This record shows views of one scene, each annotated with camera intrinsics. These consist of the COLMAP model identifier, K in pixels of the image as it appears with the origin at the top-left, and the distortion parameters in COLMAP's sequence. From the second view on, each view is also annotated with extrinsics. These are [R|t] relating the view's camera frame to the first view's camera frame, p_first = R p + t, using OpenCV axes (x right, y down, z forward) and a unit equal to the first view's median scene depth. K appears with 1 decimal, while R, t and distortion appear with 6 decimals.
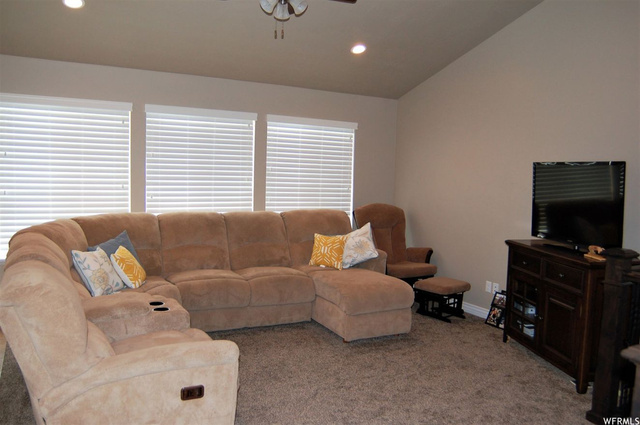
lens RADIAL K [[498.9, 0, 319.6], [0, 498.9, 213.3], [0, 0, 1]] dist [-0.083856, 0.033137]
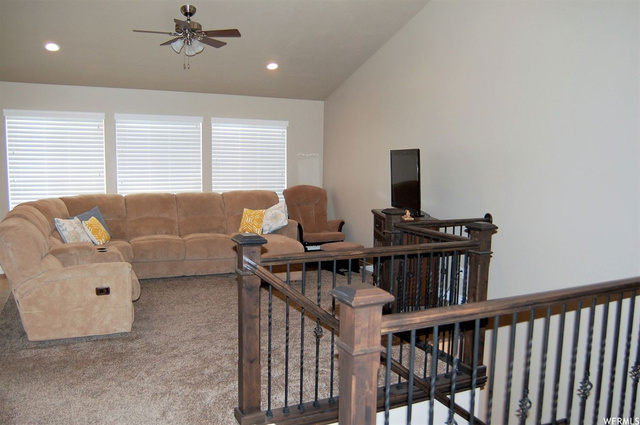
lens RADIAL K [[498.9, 0, 314.0], [0, 498.9, 211.9], [0, 0, 1]] dist [-0.083856, 0.033137]
pose [[0.997427, -0.011486, -0.070758, 0.283764], [0.012757, 0.999765, 0.017532, 0.031513], [0.070540, -0.018390, 0.997339, -0.309383]]
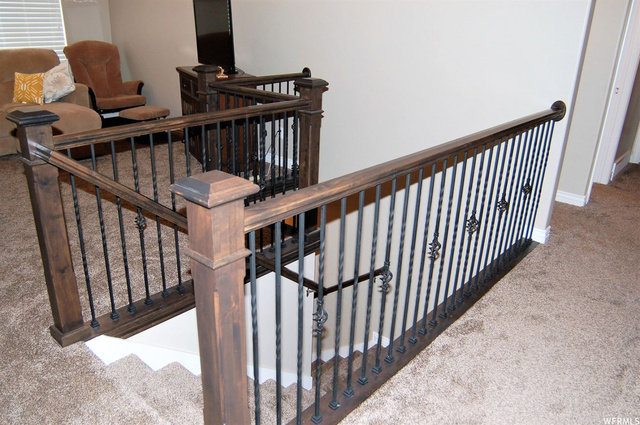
lens RADIAL K [[498.9, 0, 305.7], [0, 498.9, 218.8], [0, 0, 1]] dist [-0.083856, 0.033137]
pose [[0.950629, -0.125135, 0.283980, 0.262109], [0.030266, 0.948120, 0.316469, 0.031111], [-0.308849, -0.292250, 0.905098, -0.218155]]
